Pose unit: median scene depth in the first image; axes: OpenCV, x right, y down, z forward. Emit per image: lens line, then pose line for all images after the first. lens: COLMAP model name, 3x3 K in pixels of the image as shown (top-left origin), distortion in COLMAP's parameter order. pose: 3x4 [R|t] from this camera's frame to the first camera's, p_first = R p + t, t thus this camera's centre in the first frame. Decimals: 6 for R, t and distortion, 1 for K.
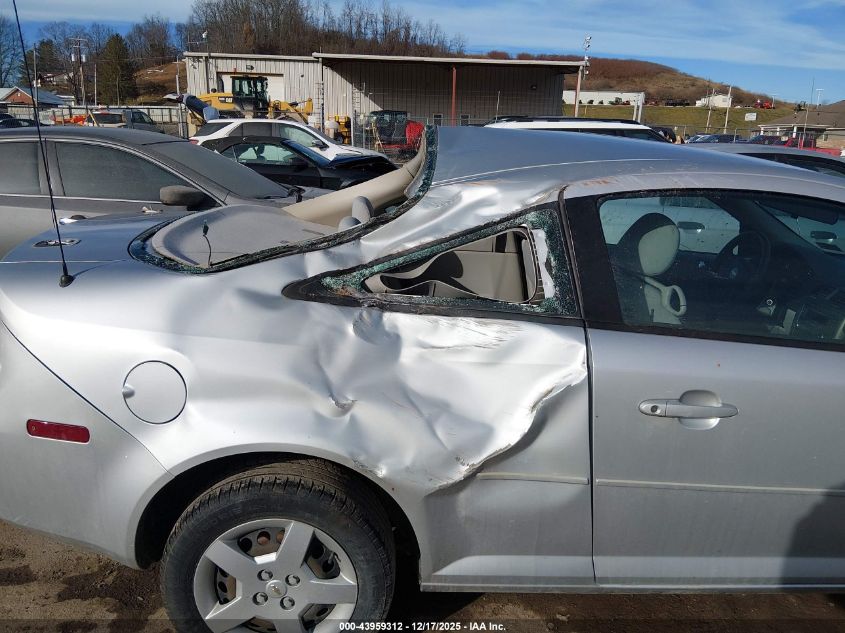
lens RADIAL K [[613.3, 0, 424.3], [0, 613.3, 296.1], [0, 0, 1]] dist [0.108293, -0.161374]
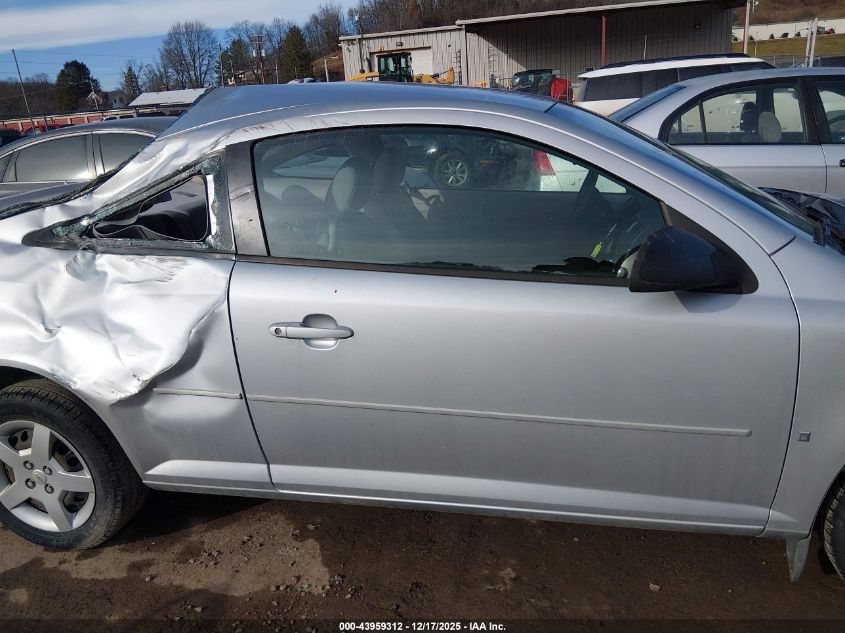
lens RADIAL K [[613.3, 0, 424.3], [0, 613.3, 296.1], [0, 0, 1]] dist [0.108293, -0.161374]
pose [[0.965650, -0.018184, -0.259210, 0.836804], [0.031256, 0.998434, 0.046401, 0.069561], [0.257960, -0.052909, 0.964706, 0.006052]]
